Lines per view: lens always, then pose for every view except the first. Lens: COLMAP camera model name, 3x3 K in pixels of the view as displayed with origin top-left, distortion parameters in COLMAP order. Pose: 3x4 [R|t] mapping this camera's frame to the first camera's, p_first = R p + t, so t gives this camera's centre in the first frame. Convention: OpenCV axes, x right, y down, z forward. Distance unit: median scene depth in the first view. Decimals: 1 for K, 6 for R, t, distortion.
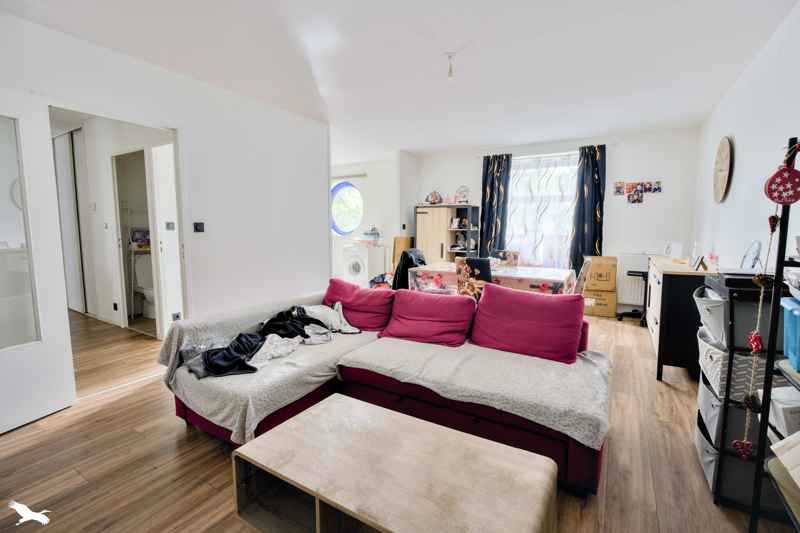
lens RADIAL K [[361.4, 0, 400.0], [0, 361.4, 263.7], [0, 0, 1]] dist [0.001012, 0.000233]
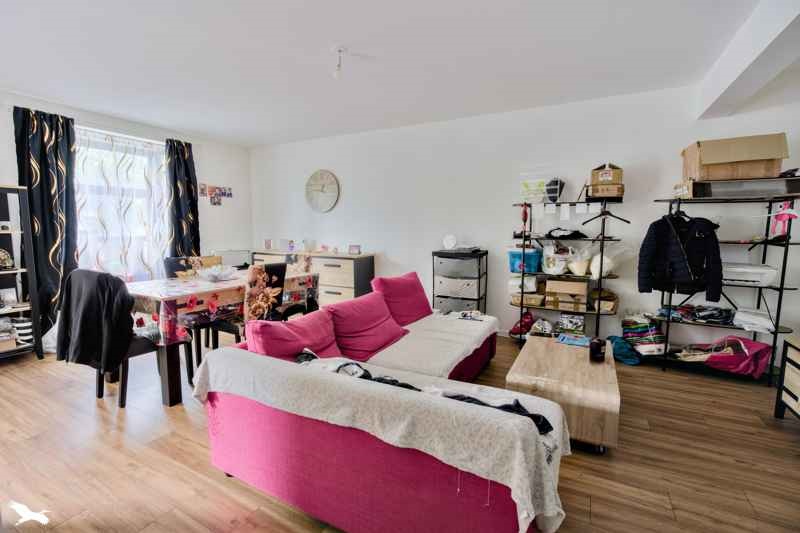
lens RADIAL K [[361.4, 0, 400.0], [0, 361.4, 263.7], [0, 0, 1]] dist [0.001012, 0.000233]
pose [[-0.059290, -0.103874, 0.992822, -0.478264], [0.100634, 0.988883, 0.109471, -0.056362], [-0.993155, 0.106402, -0.048177, 0.516557]]
